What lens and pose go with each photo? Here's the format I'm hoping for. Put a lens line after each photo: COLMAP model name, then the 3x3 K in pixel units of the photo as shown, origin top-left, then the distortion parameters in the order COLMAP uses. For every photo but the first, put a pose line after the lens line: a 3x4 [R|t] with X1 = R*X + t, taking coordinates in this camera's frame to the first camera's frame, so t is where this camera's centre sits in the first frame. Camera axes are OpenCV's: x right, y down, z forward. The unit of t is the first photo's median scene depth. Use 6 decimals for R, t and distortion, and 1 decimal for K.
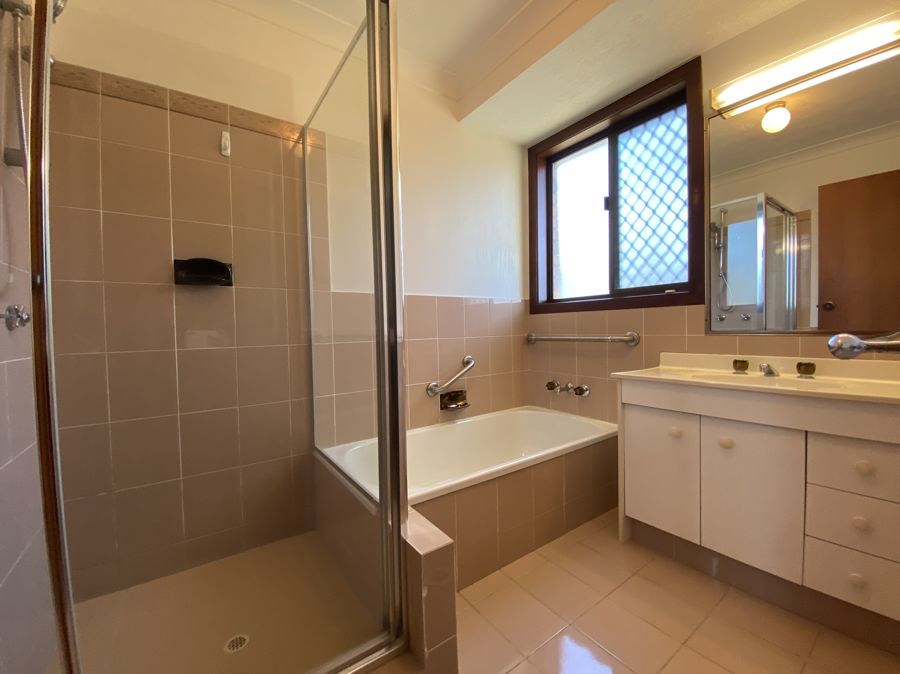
lens RADIAL K [[358.3, 0, 450.0], [0, 358.3, 337.0], [0, 0, 1]] dist [0.020553, -0.021959]
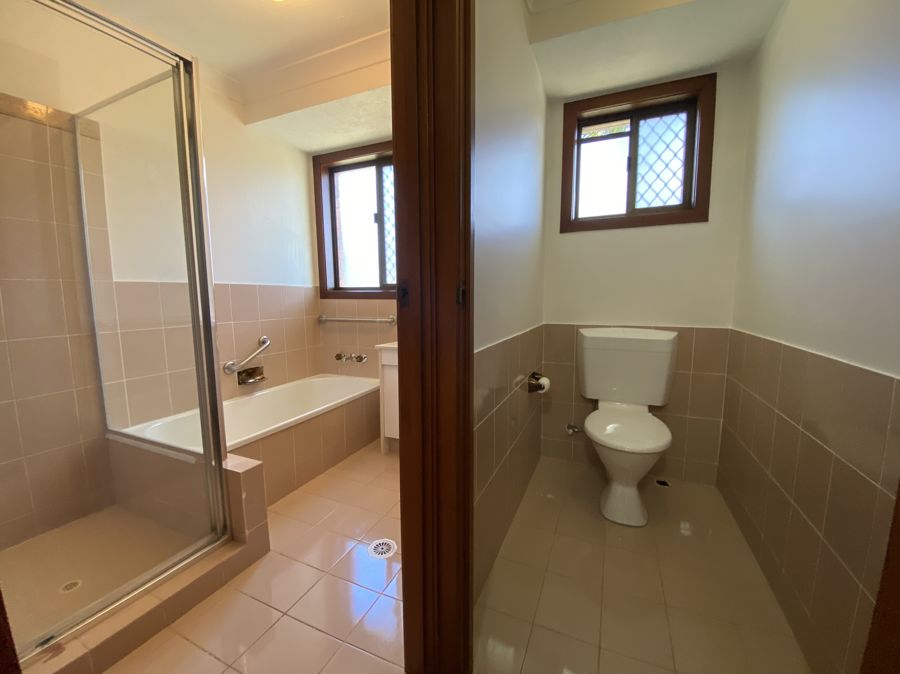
lens RADIAL K [[358.3, 0, 450.0], [0, 358.3, 337.0], [0, 0, 1]] dist [0.020553, -0.021959]
pose [[0.857169, -0.044212, 0.513134, -0.031380], [0.002638, 0.996672, 0.081468, -0.039302], [-0.515028, -0.068478, 0.854434, -0.305874]]
